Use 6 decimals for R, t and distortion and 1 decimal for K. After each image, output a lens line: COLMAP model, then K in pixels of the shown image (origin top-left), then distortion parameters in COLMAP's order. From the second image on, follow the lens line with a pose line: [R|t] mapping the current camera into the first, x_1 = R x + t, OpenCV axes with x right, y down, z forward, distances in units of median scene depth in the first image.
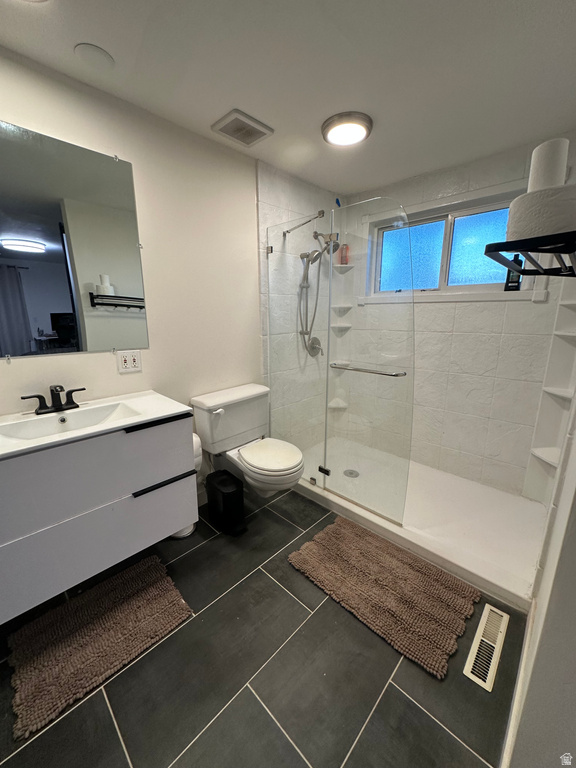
lens RADIAL K [[306.3, 0, 286.7], [0, 306.3, 382.9], [0, 0, 1]] dist [-0.000887, 0.000266]
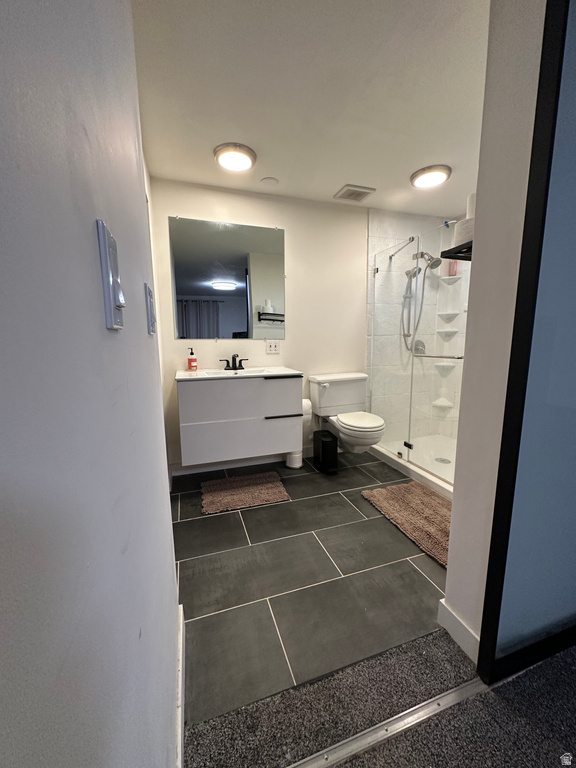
lens RADIAL K [[306.3, 0, 286.7], [0, 306.3, 382.9], [0, 0, 1]] dist [-0.000887, 0.000266]
pose [[0.890519, 0.059105, -0.451091, 0.227745], [-0.094460, 0.993939, -0.056243, 0.158854], [0.445032, 0.092696, 0.890704, -0.304716]]
